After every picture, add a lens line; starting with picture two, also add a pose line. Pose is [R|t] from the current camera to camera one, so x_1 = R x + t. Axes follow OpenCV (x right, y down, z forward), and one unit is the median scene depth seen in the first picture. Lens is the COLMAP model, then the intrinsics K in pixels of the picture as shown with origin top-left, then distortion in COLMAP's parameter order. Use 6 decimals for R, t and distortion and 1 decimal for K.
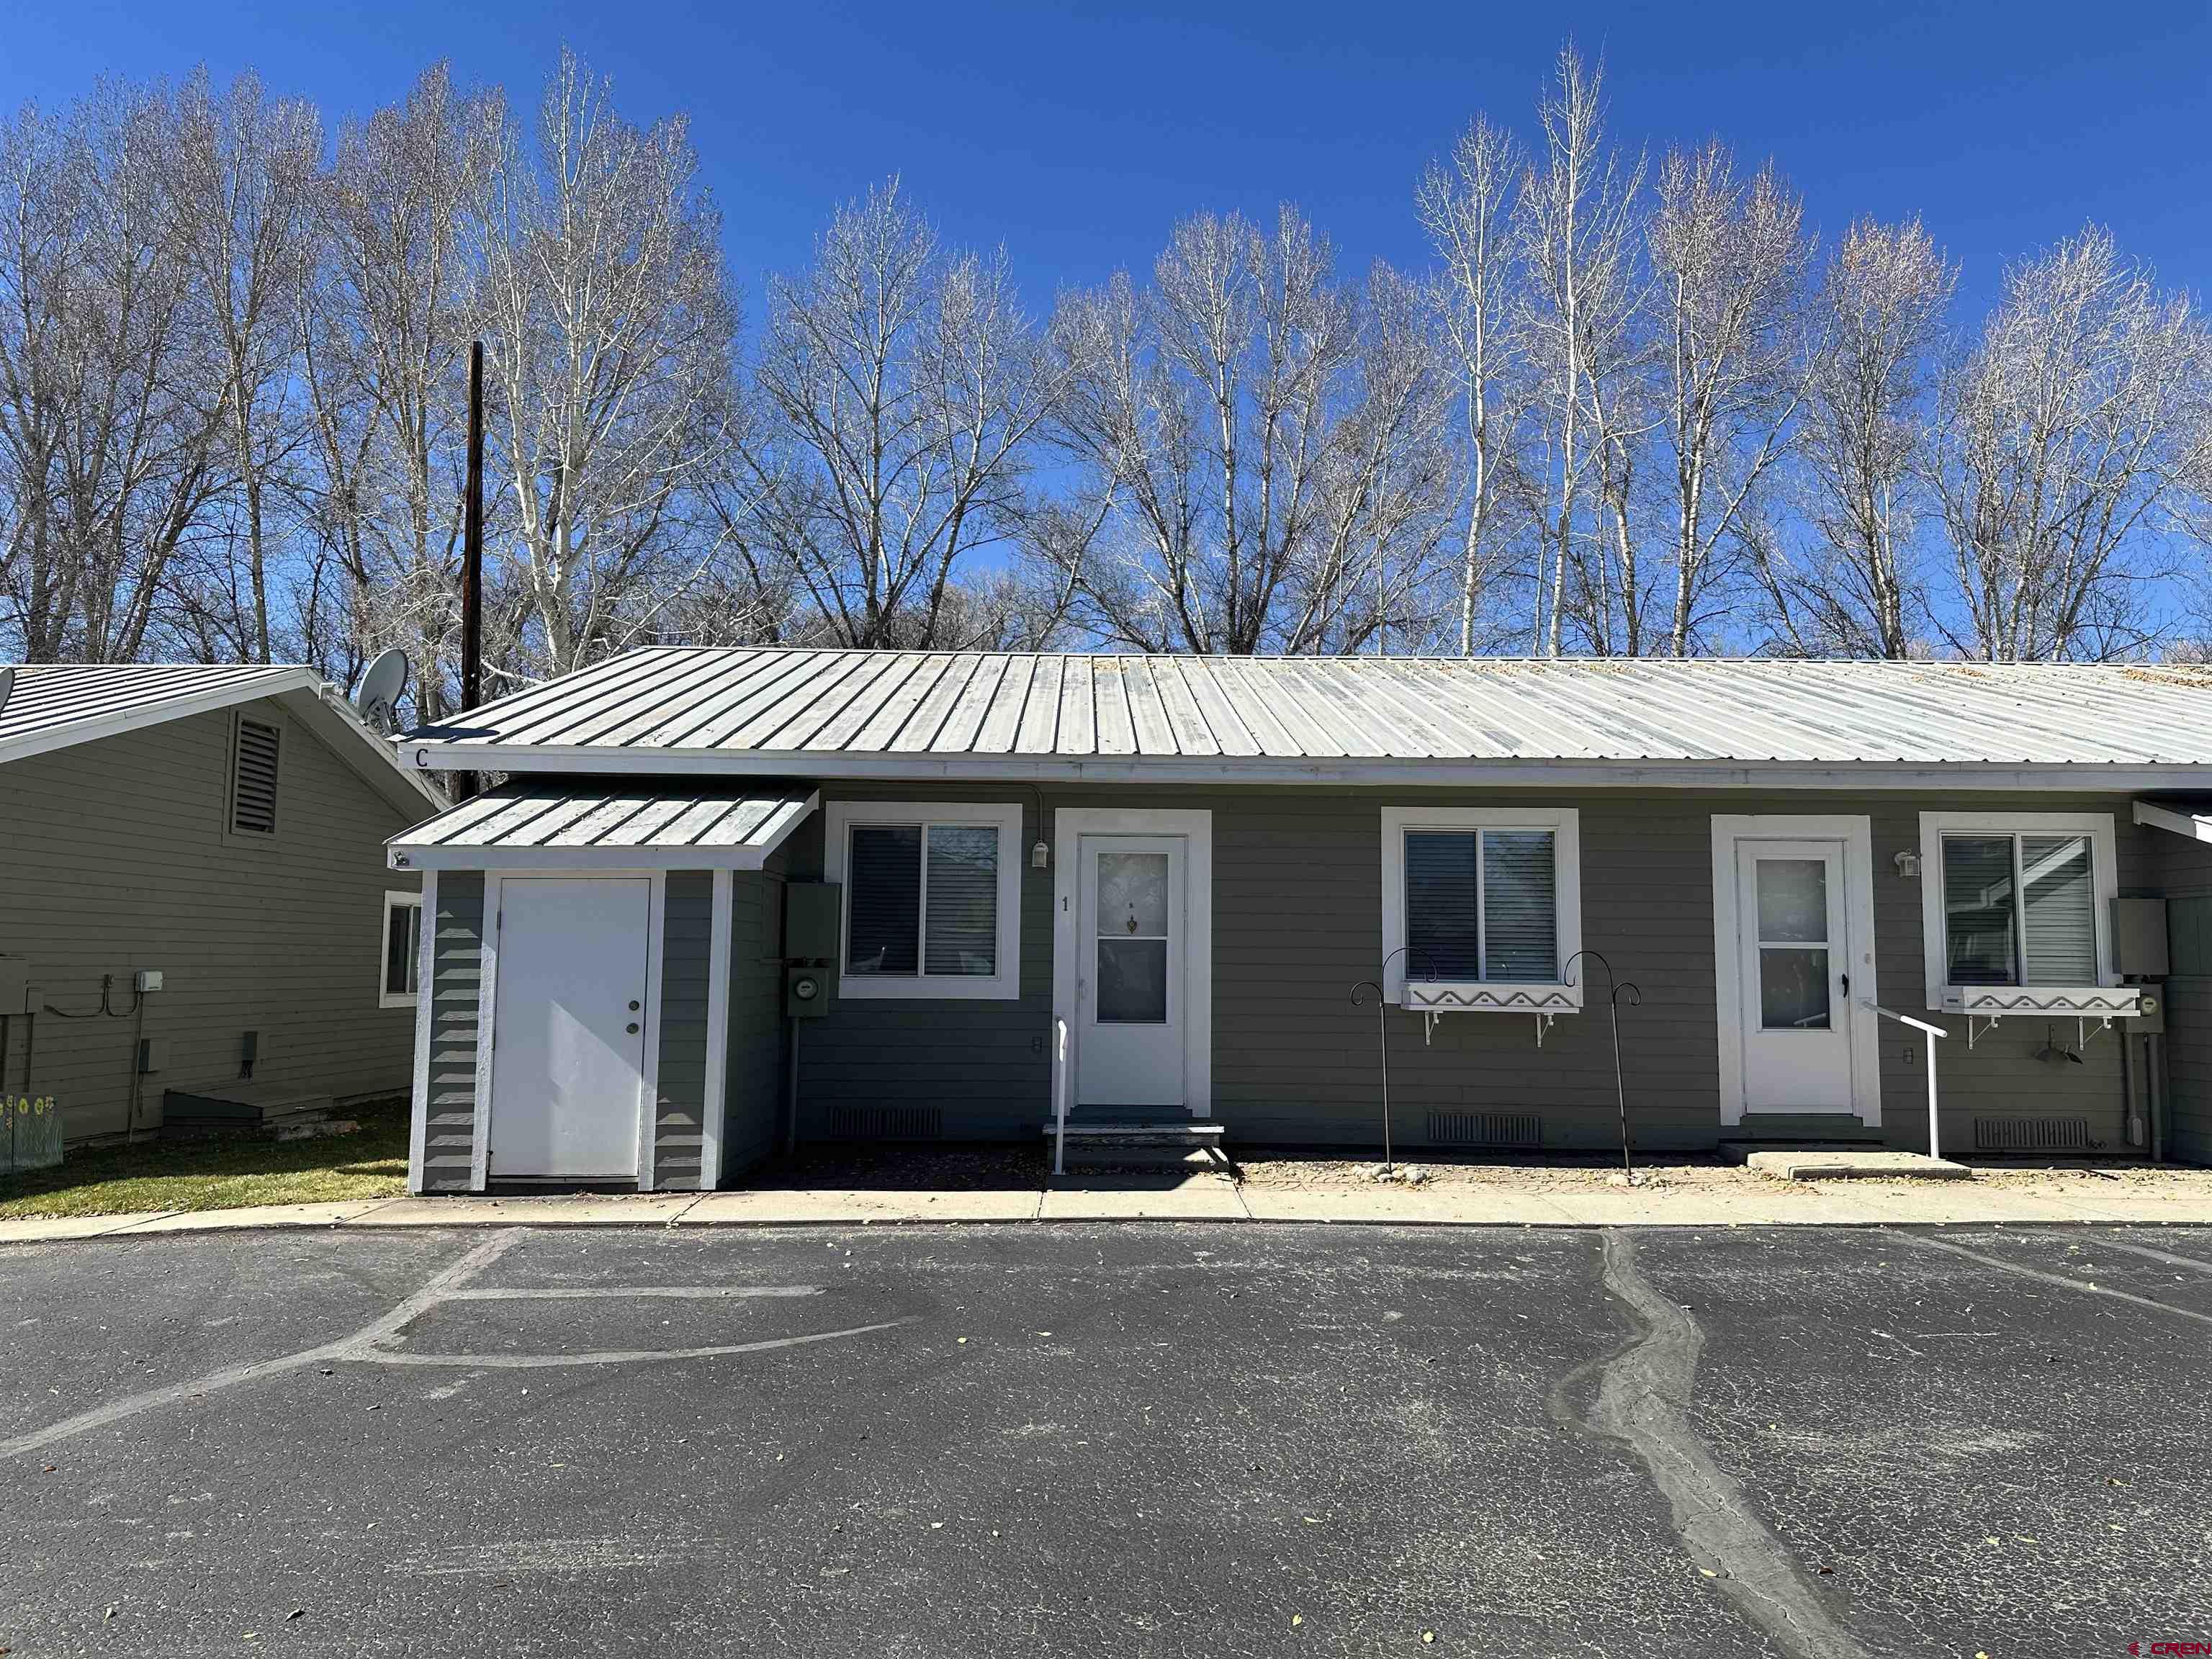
lens RADIAL K [[1534.7, 0, 1106.0], [0, 1534.7, 829.5], [0, 0, 1]] dist [0.075520, -0.133257]
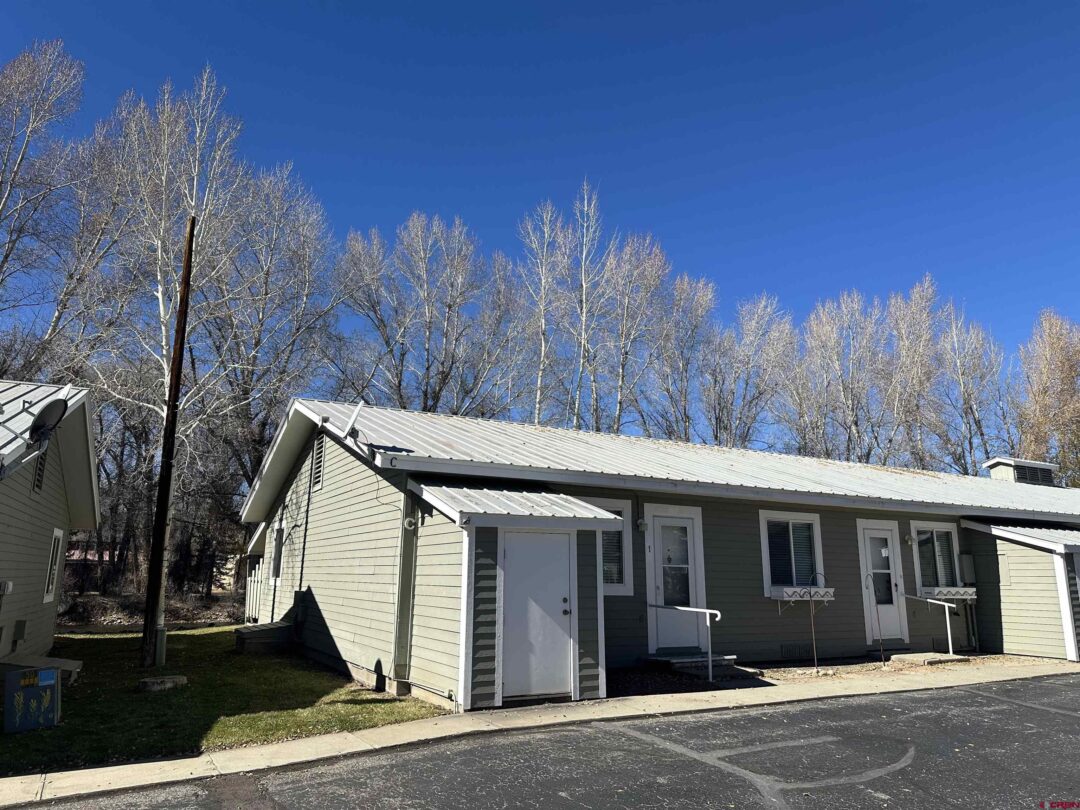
lens RADIAL K [[756.6, 0, 540.9], [0, 756.6, 368.7], [0, 0, 1]] dist [0.074784, -0.137956]
pose [[0.887583, 0.123430, 0.443803, -0.680235], [-0.043572, 0.981609, -0.185862, 0.005234], [-0.458583, 0.145630, 0.876638, 0.103967]]
